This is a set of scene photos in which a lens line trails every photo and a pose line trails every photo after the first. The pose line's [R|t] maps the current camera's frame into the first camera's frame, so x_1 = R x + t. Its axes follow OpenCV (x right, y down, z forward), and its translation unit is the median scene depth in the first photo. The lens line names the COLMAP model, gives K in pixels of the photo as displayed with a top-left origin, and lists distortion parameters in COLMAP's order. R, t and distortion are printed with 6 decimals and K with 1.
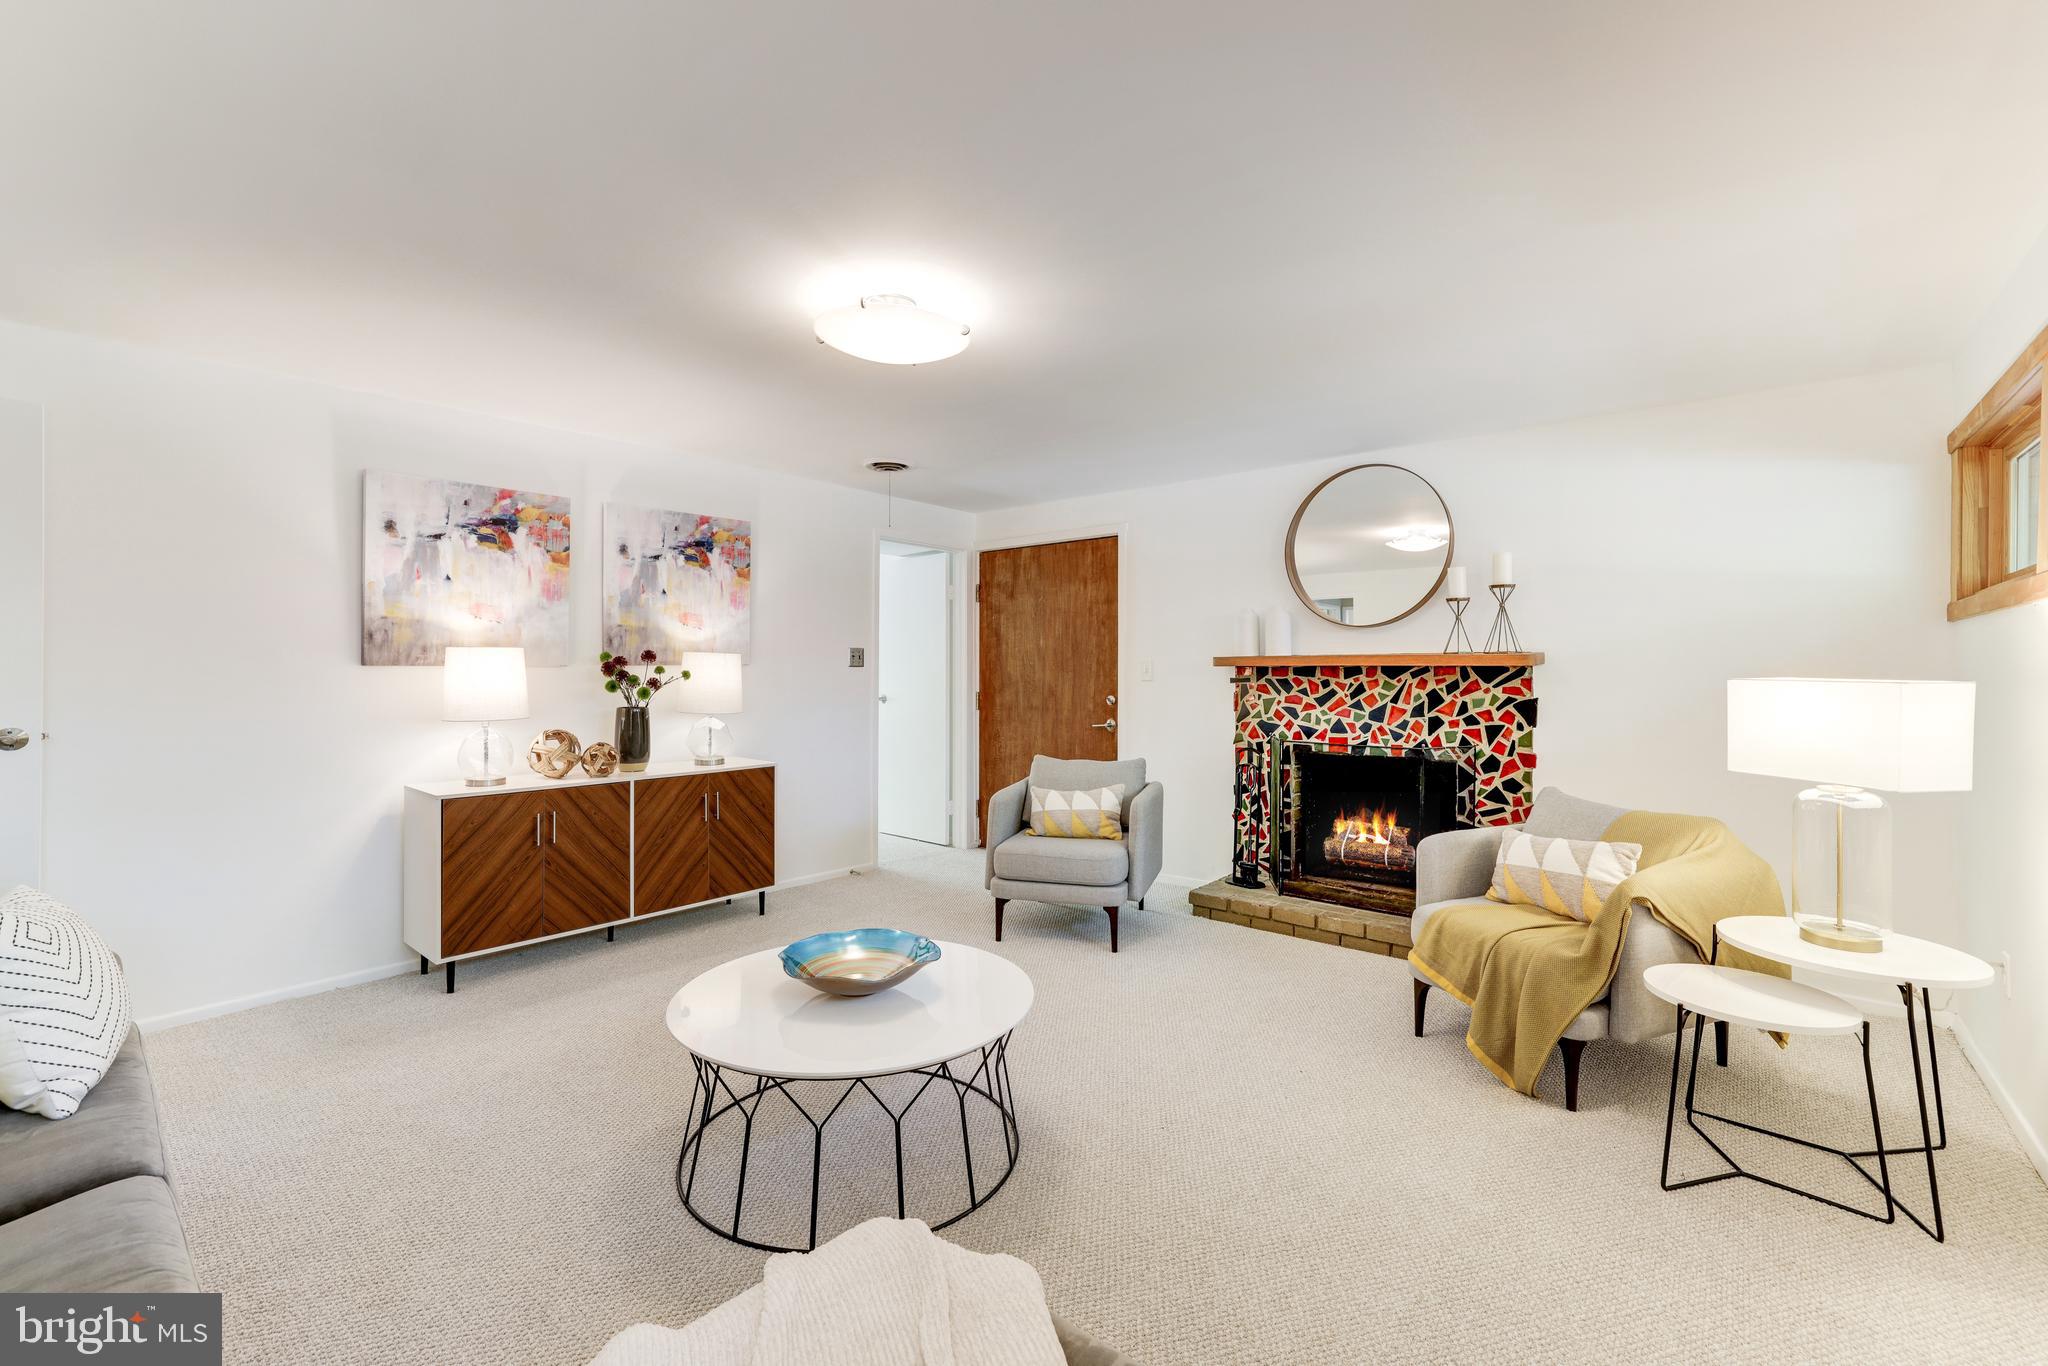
lens RADIAL K [[878.1, 0, 1010.9], [0, 878.1, 668.6], [0, 0, 1]] dist [-0.015515, 0.002356]
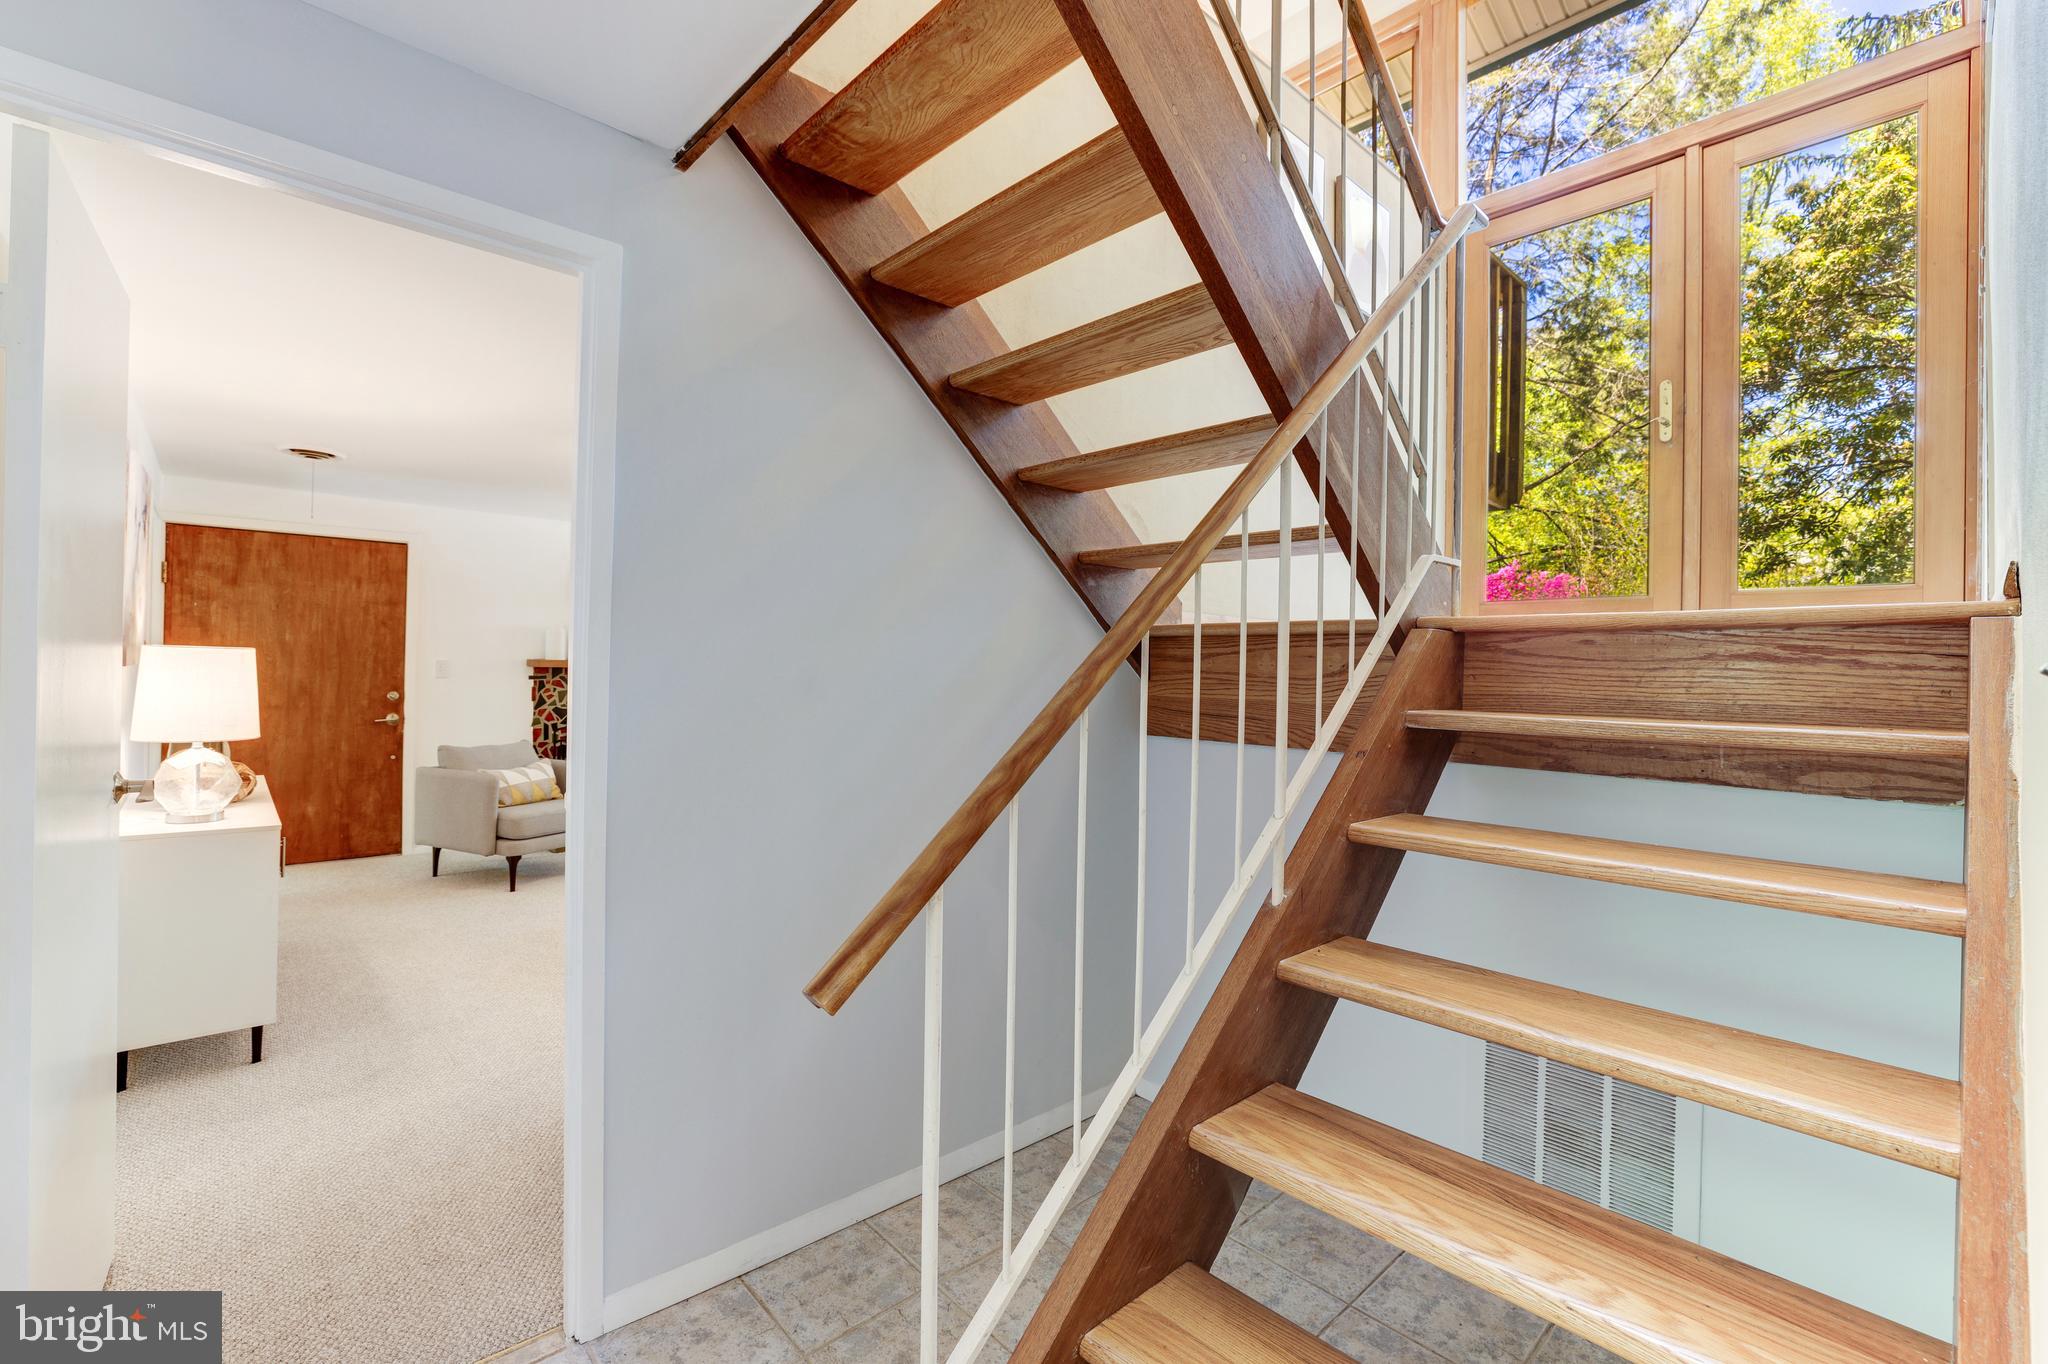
lens RADIAL K [[878.1, 0, 1014.1], [0, 878.1, 668.7], [0, 0, 1]] dist [-0.015515, 0.002356]
pose [[0.136969, 0.004196, 0.990567, -0.993168], [-0.018110, 0.999835, -0.001731, -0.010621], [-0.990410, -0.017702, 0.137022, 0.125984]]
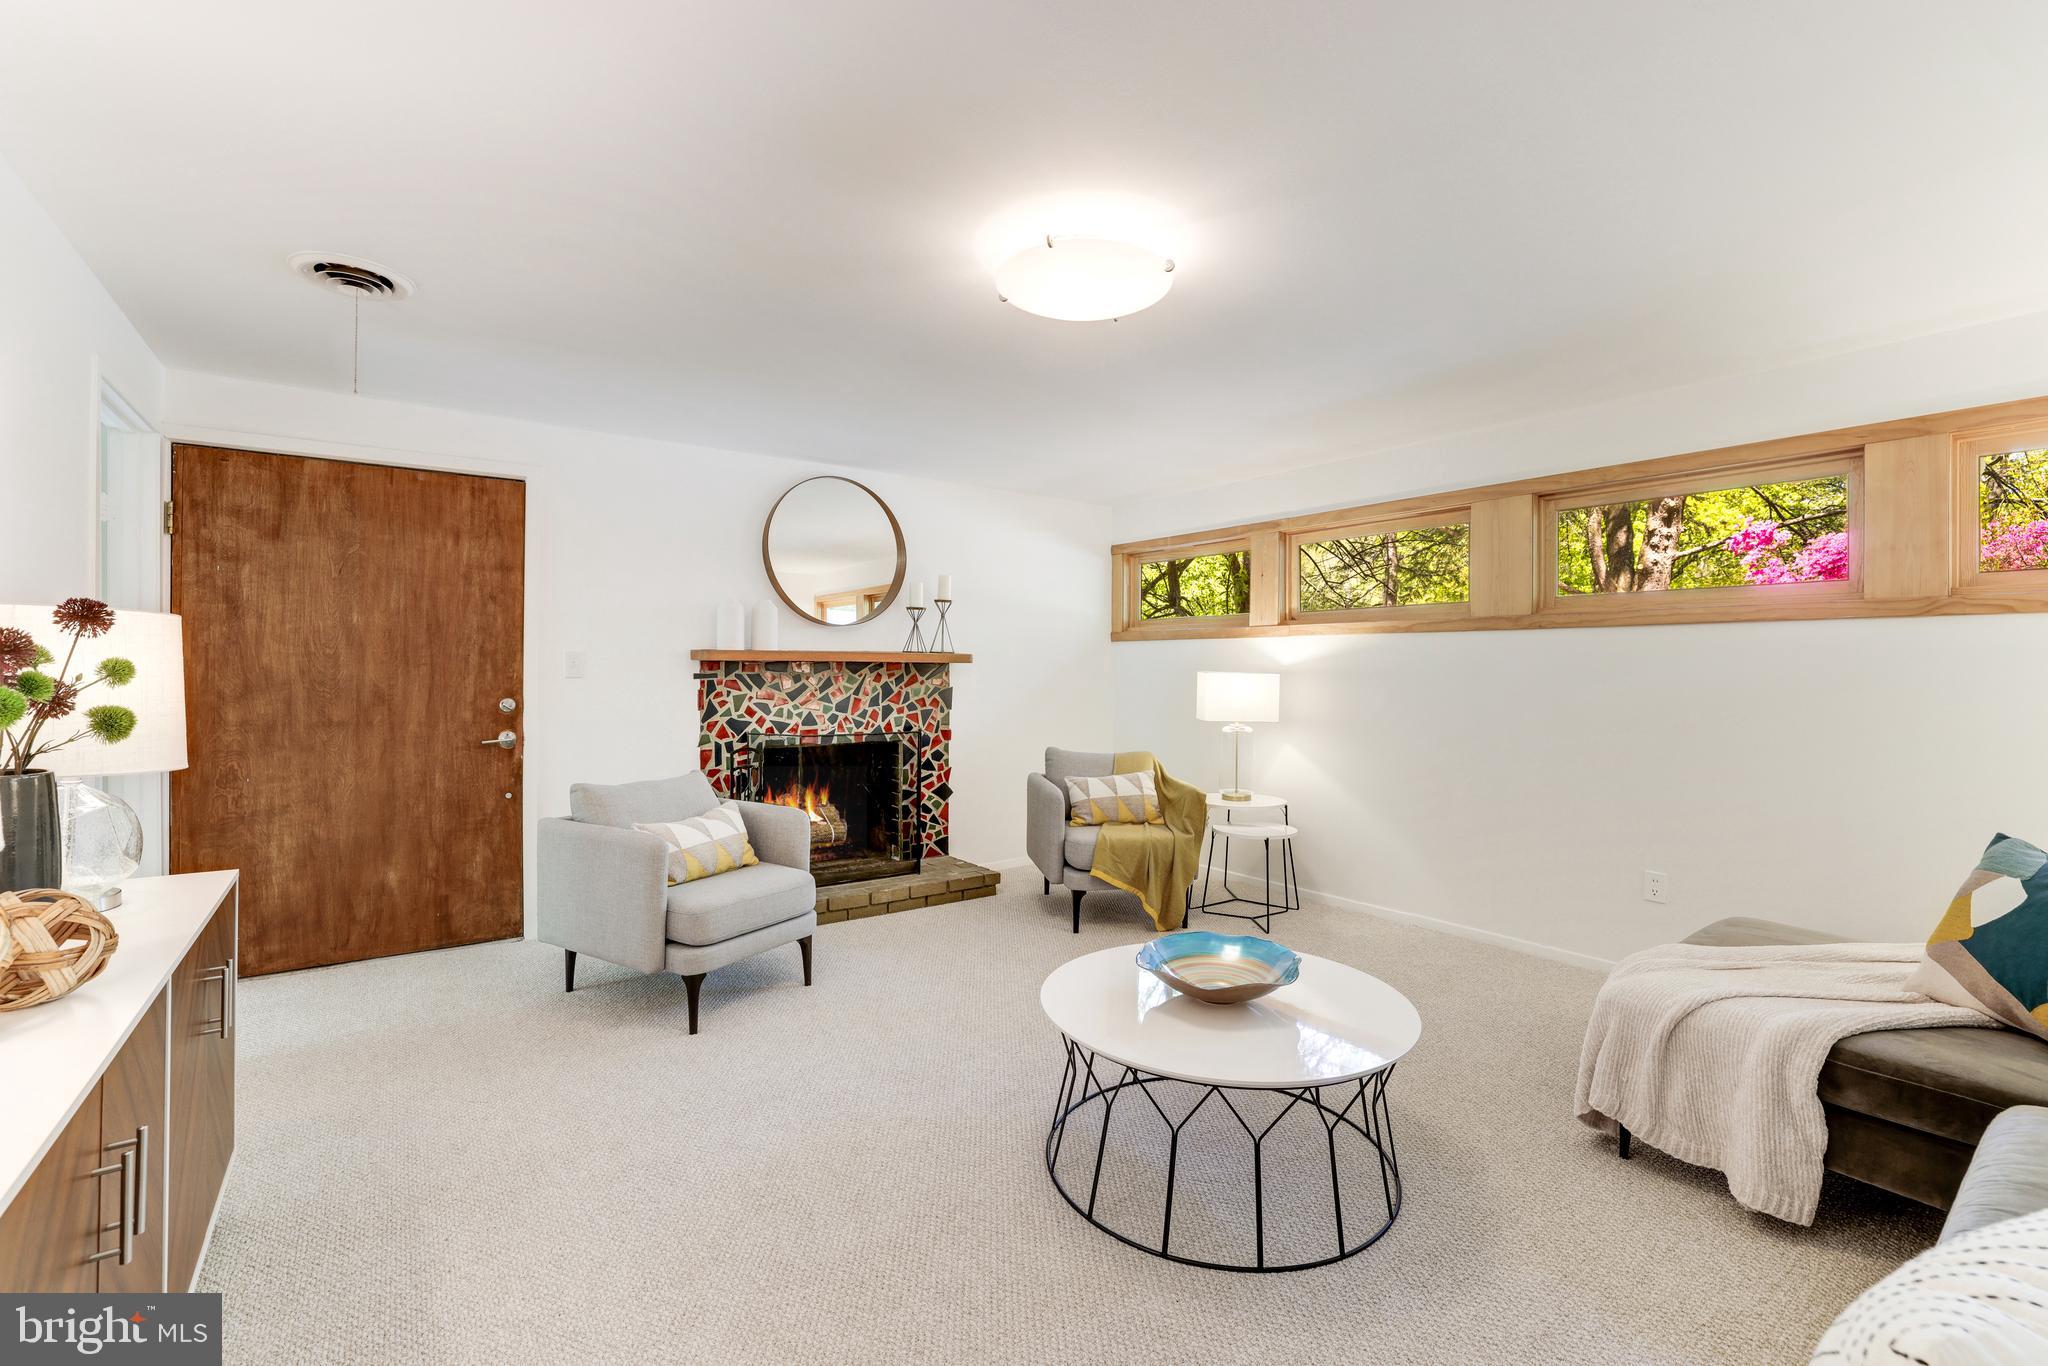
lens RADIAL K [[878.1, 0, 1023.9], [0, 878.1, 669.3], [0, 0, 1]] dist [-0.015515, 0.002356]
pose [[0.241062, 0.002878, 0.970505, -0.574176], [-0.004202, 0.999989, -0.001921, 0.007342], [-0.970501, -0.003615, 0.241072, 0.492156]]
